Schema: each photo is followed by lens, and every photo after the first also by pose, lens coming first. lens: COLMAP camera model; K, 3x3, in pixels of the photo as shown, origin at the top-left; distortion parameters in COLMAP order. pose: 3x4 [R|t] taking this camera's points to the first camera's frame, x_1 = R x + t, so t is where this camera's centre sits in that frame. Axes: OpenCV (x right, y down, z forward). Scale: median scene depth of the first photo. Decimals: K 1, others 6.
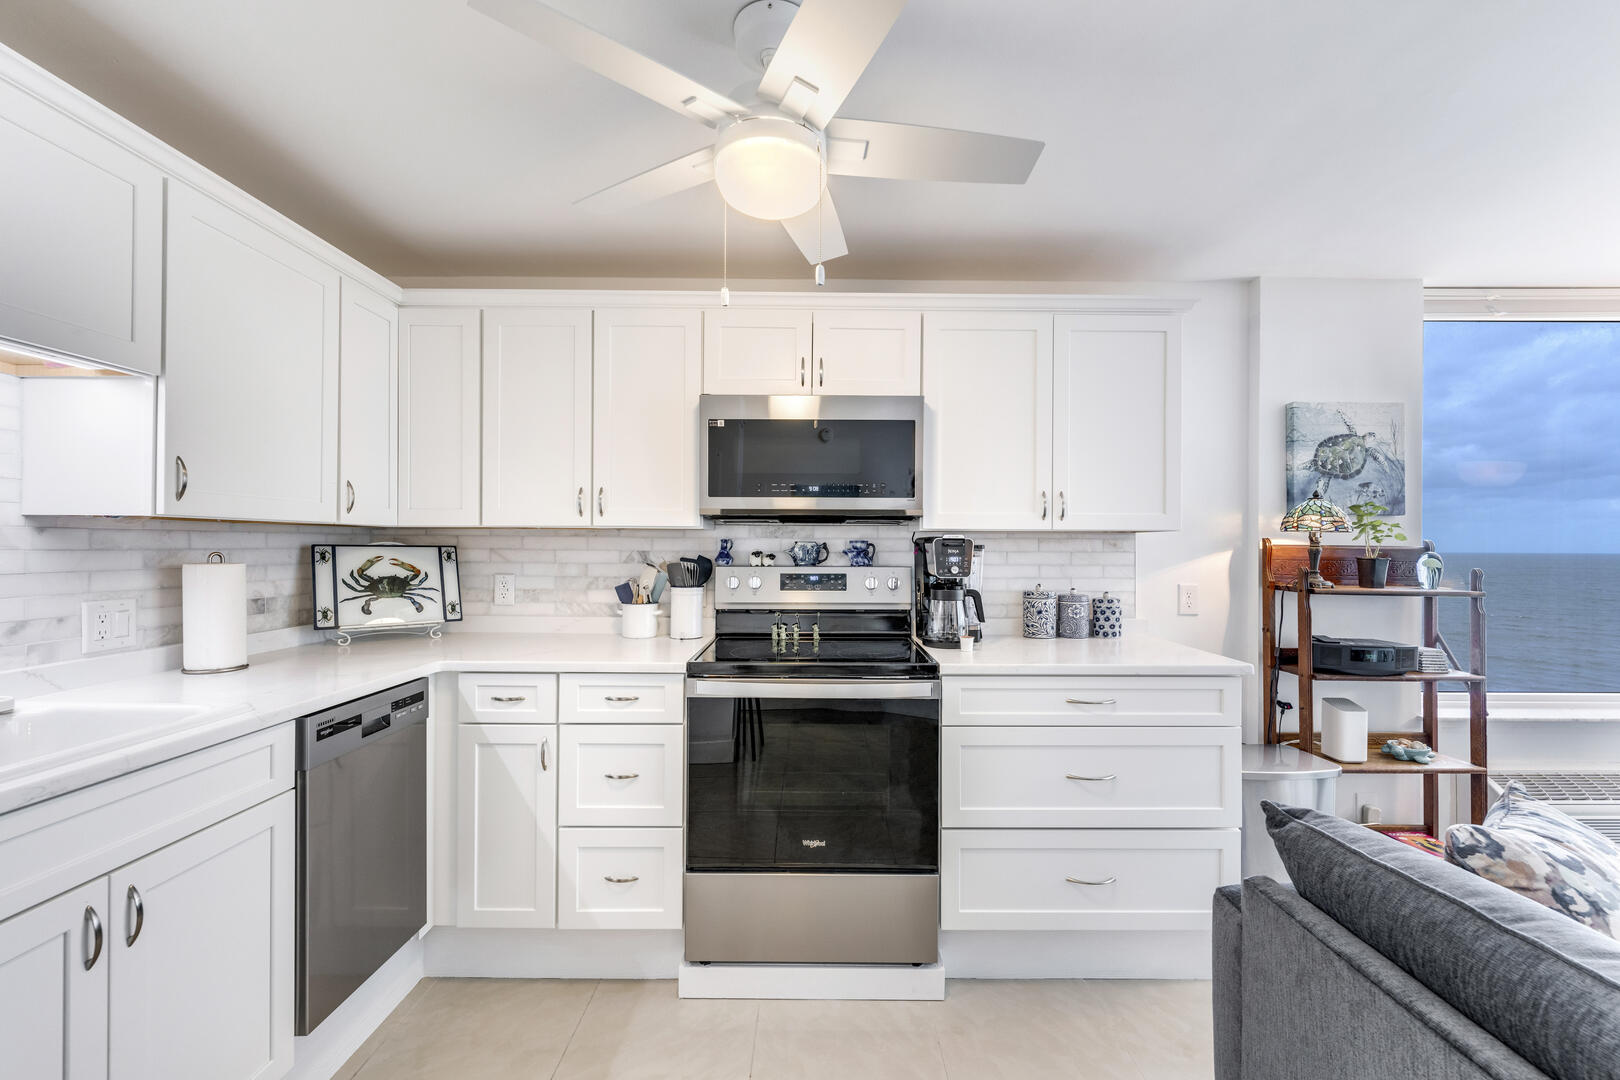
lens RADIAL K [[659.9, 0, 816.1], [0, 659.9, 541.2], [0, 0, 1]] dist [-0.000550, -0.000292]
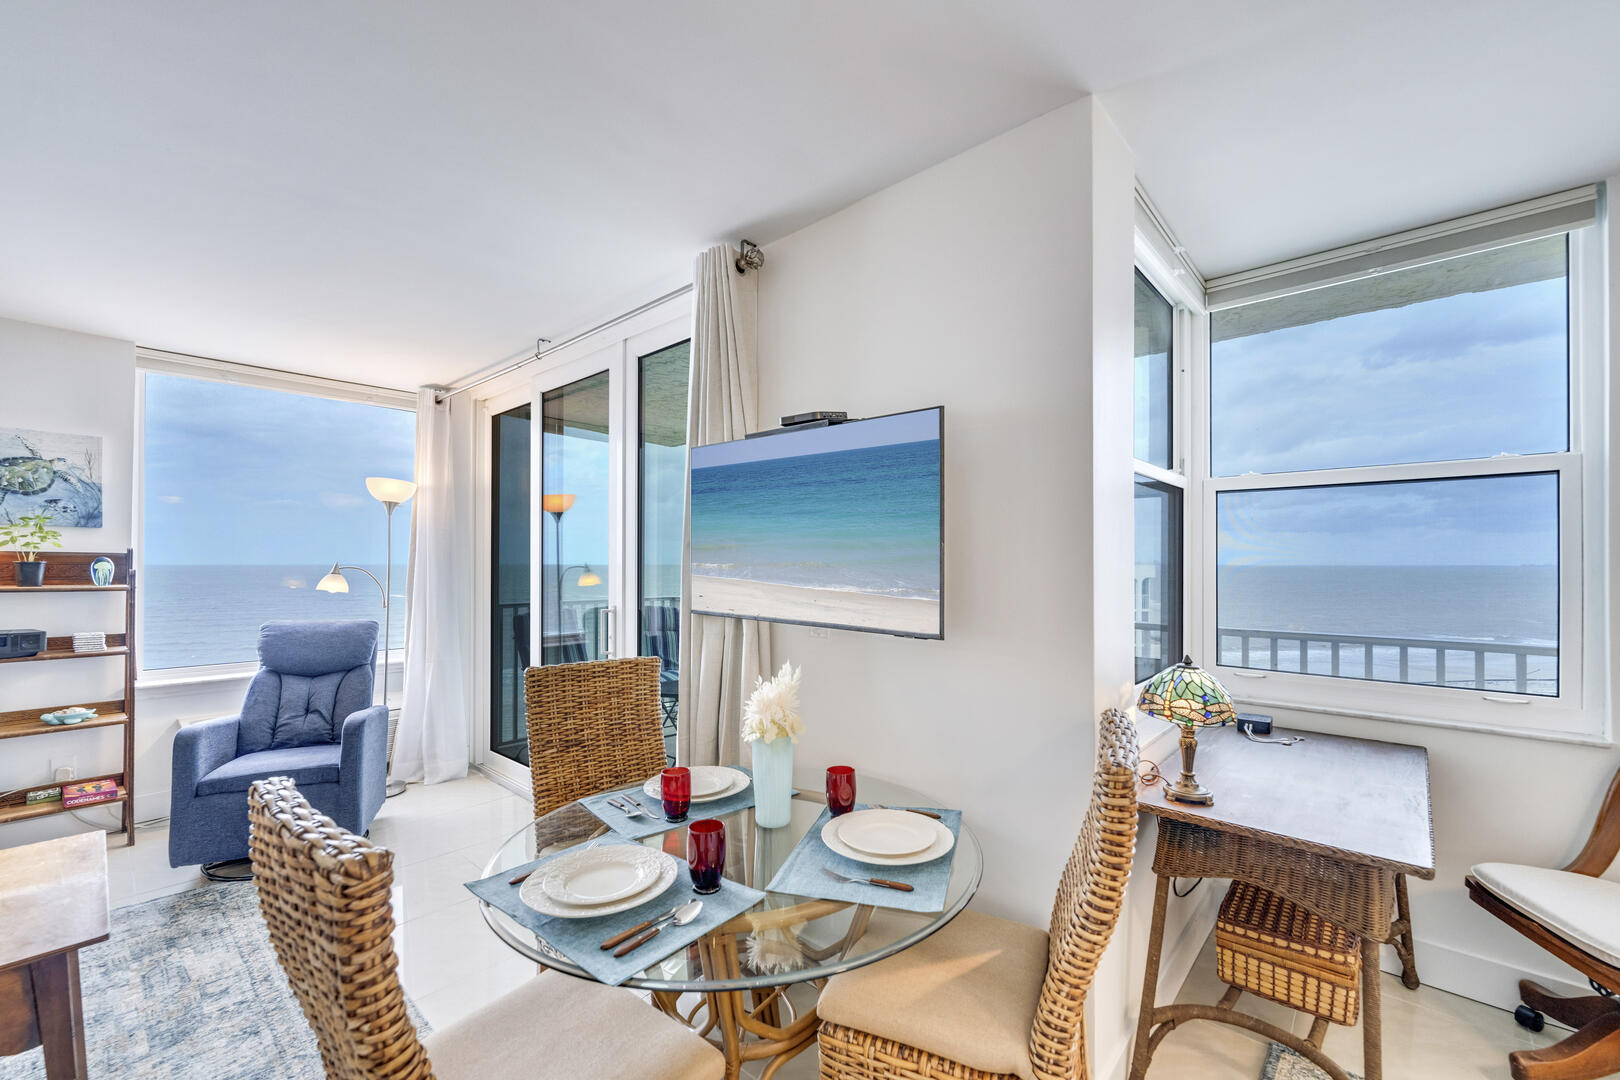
lens RADIAL K [[659.9, 0, 815.9], [0, 659.9, 555.6], [0, 0, 1]] dist [-0.000550, -0.000292]
pose [[0.666625, 0.003413, 0.745385, 0.922379], [-0.005678, 0.999984, 0.000500, 0.005625], [-0.745372, -0.004565, 0.666634, -0.891351]]
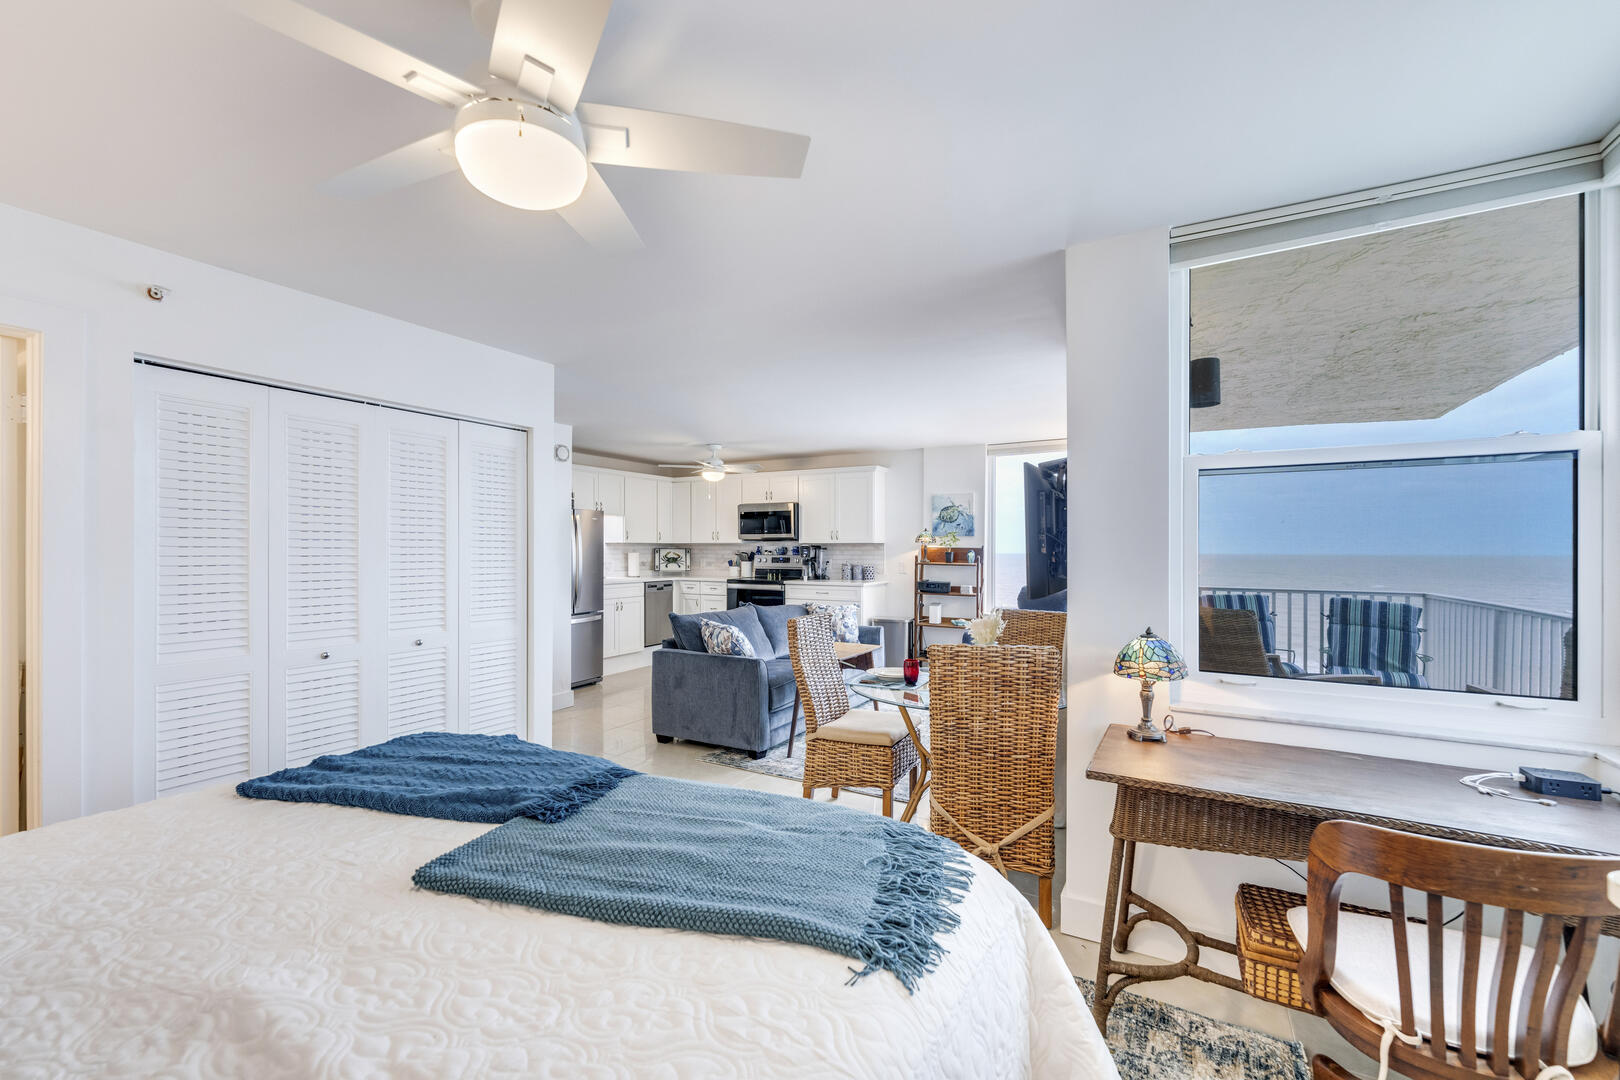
lens RADIAL K [[659.9, 0, 808.9], [0, 659.9, 551.6], [0, 0, 1]] dist [-0.000550, -0.000292]
pose [[0.869818, -0.000300, -0.493373, 1.723579], [0.004893, 0.999956, 0.008019, -0.002221], [0.493349, -0.009389, 0.869781, -1.704105]]
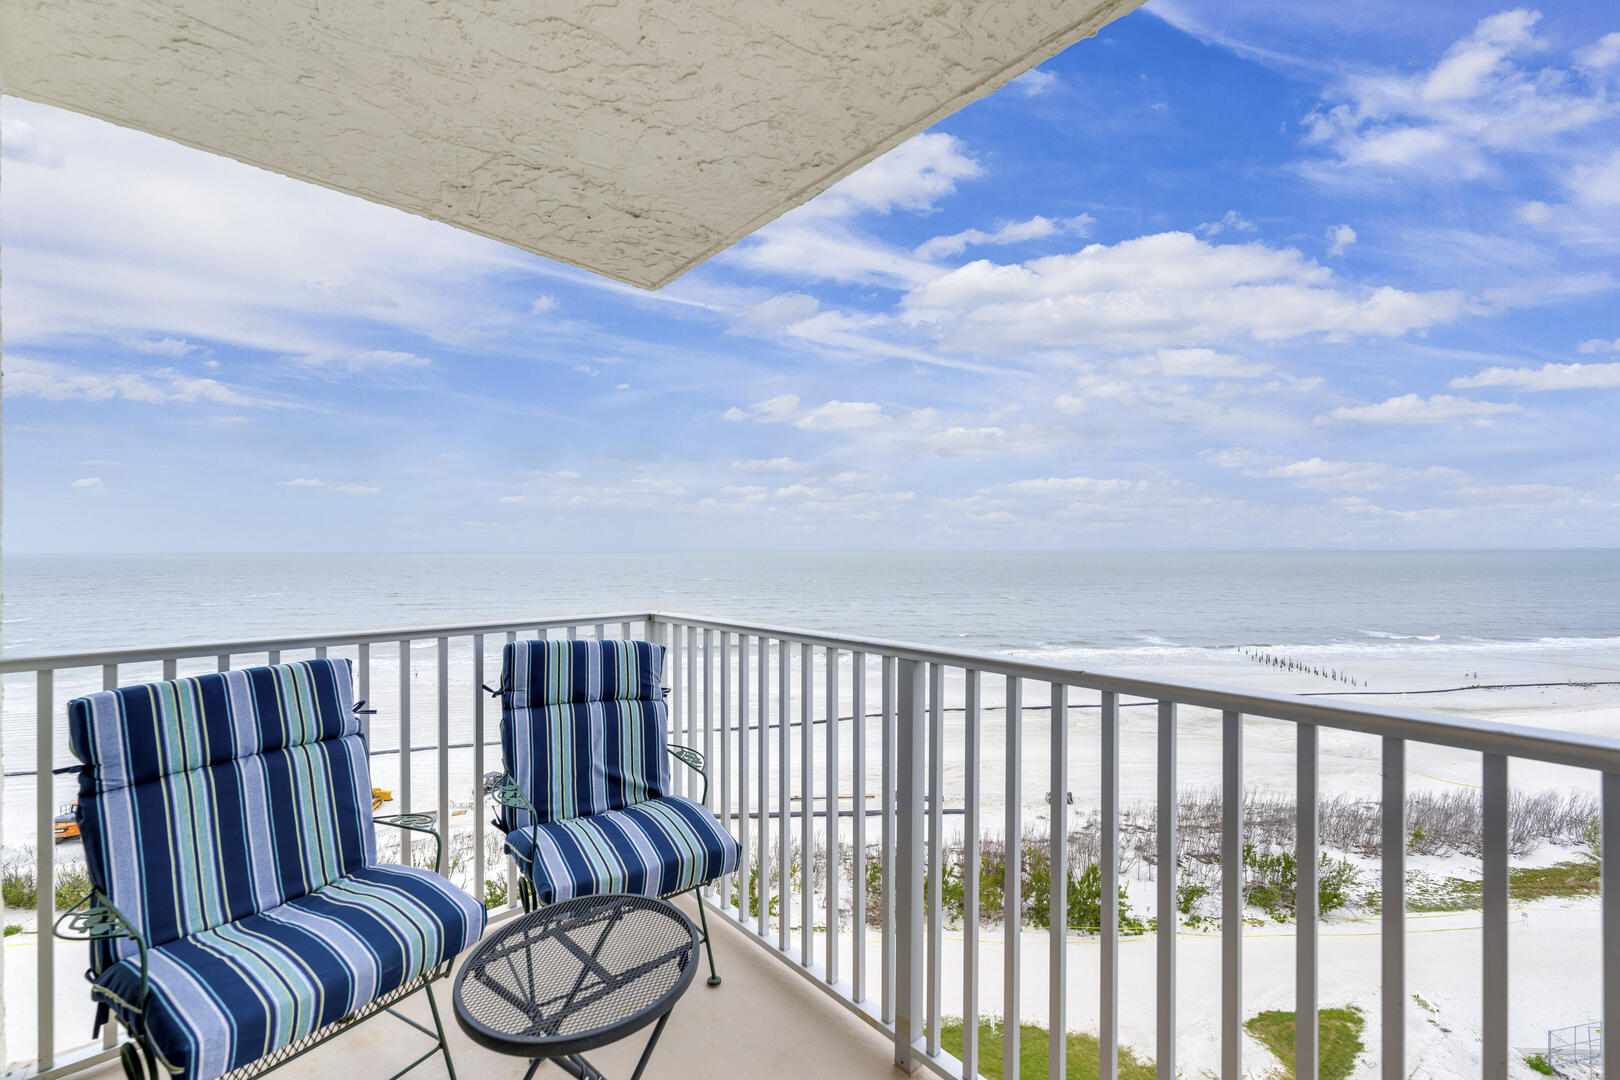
lens RADIAL K [[652.2, 0, 814.4], [0, 652.2, 549.0], [0, 0, 1]] dist [0.004270, 0.000391]
pose [[0.741148, -0.008482, 0.671288, 1.870554], [0.001633, 0.999940, 0.010832, 0.040083], [-0.671339, -0.006932, 0.741118, 0.133227]]
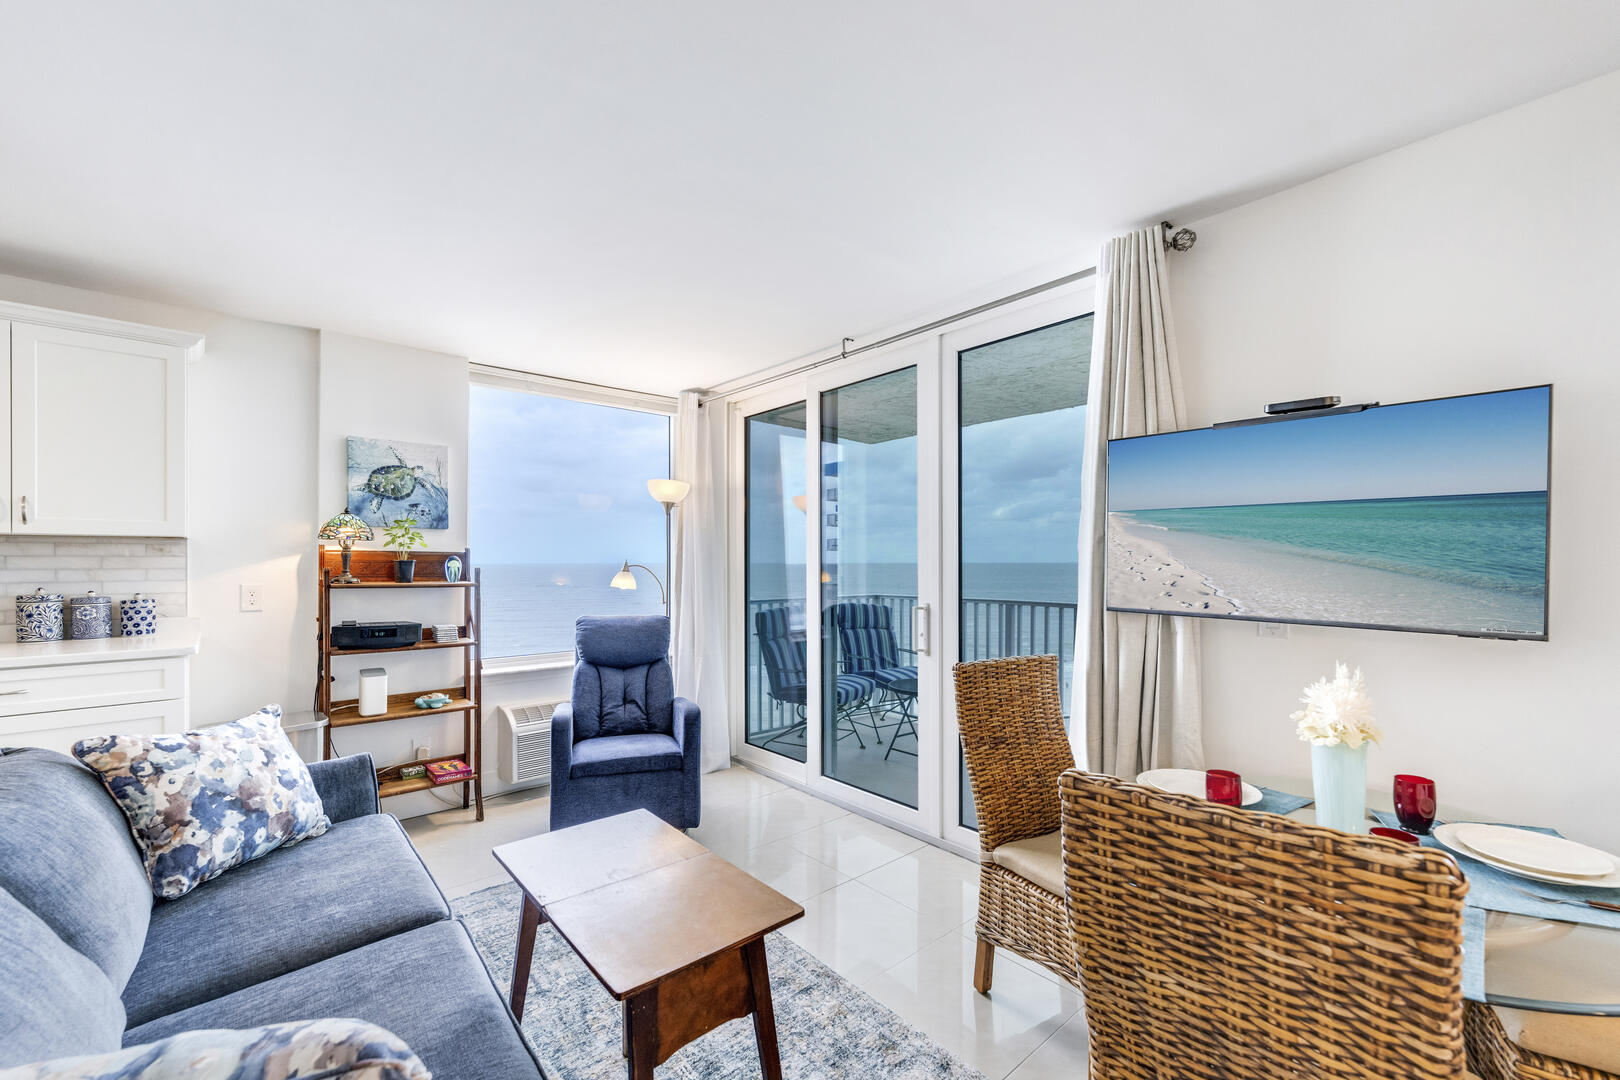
lens RADIAL K [[659.9, 0, 810.7], [0, 659.9, 561.4], [0, 0, 1]] dist [-0.000550, -0.000292]
pose [[0.752288, -0.004353, 0.658820, 0.595852], [-0.002218, 0.999956, 0.009140, 0.013891], [-0.658830, -0.008337, 0.752245, -0.553862]]
